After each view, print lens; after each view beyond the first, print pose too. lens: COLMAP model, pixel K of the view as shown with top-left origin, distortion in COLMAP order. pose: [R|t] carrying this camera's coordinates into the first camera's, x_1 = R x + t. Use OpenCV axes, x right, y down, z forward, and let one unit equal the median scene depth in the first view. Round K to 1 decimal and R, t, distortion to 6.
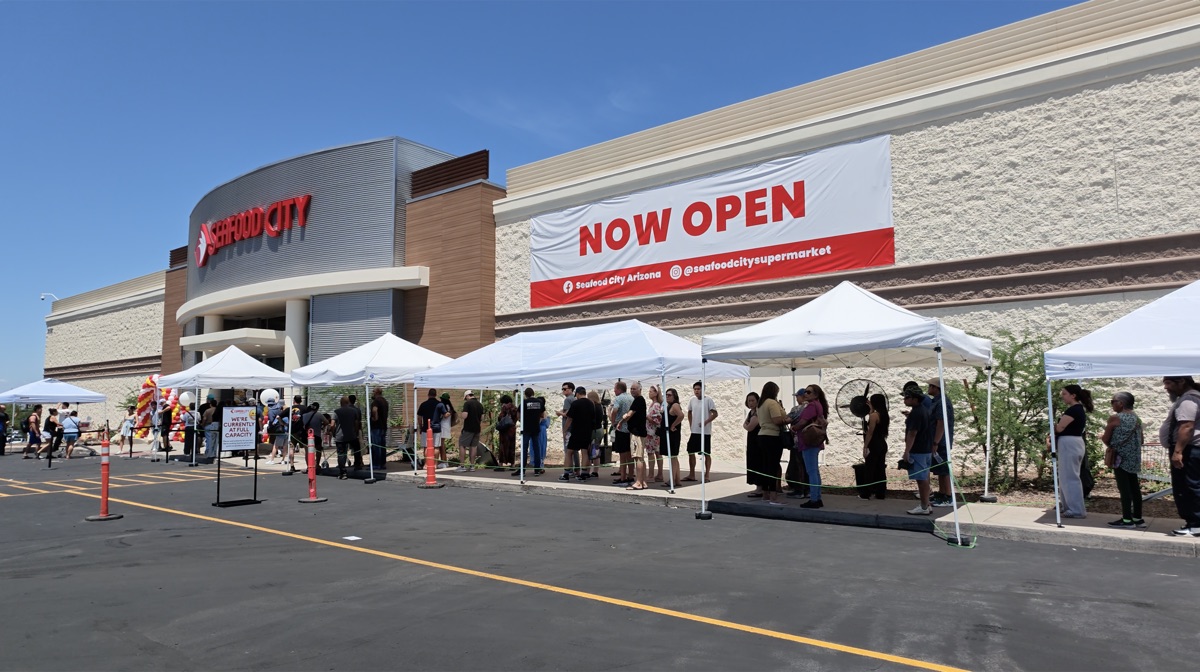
lens RADIAL K [[765.0, 0, 601.2], [0, 765.0, 335.7], [0, 0, 1]] dist [0.002015, -0.001094]
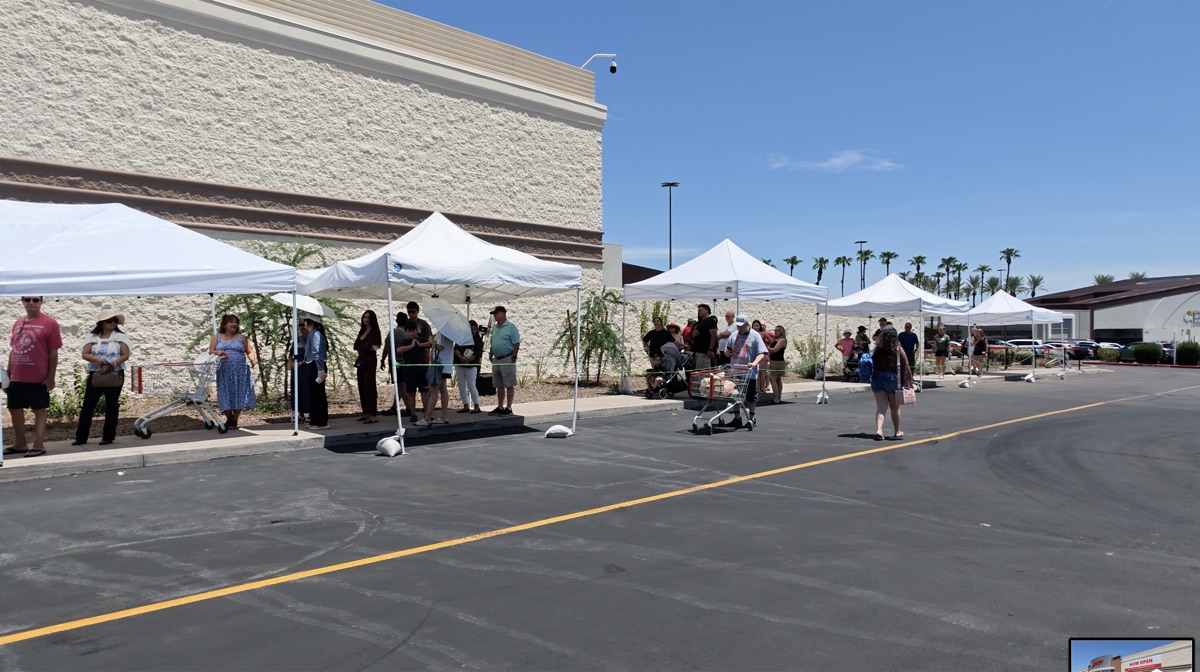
lens RADIAL K [[765.0, 0, 601.4], [0, 765.0, 336.7], [0, 0, 1]] dist [0.002015, -0.001094]
pose [[0.149355, 0.001764, 0.988782, -0.738628], [-0.098059, 0.995095, 0.013036, 0.061430], [-0.983909, -0.098906, 0.148795, 0.602172]]
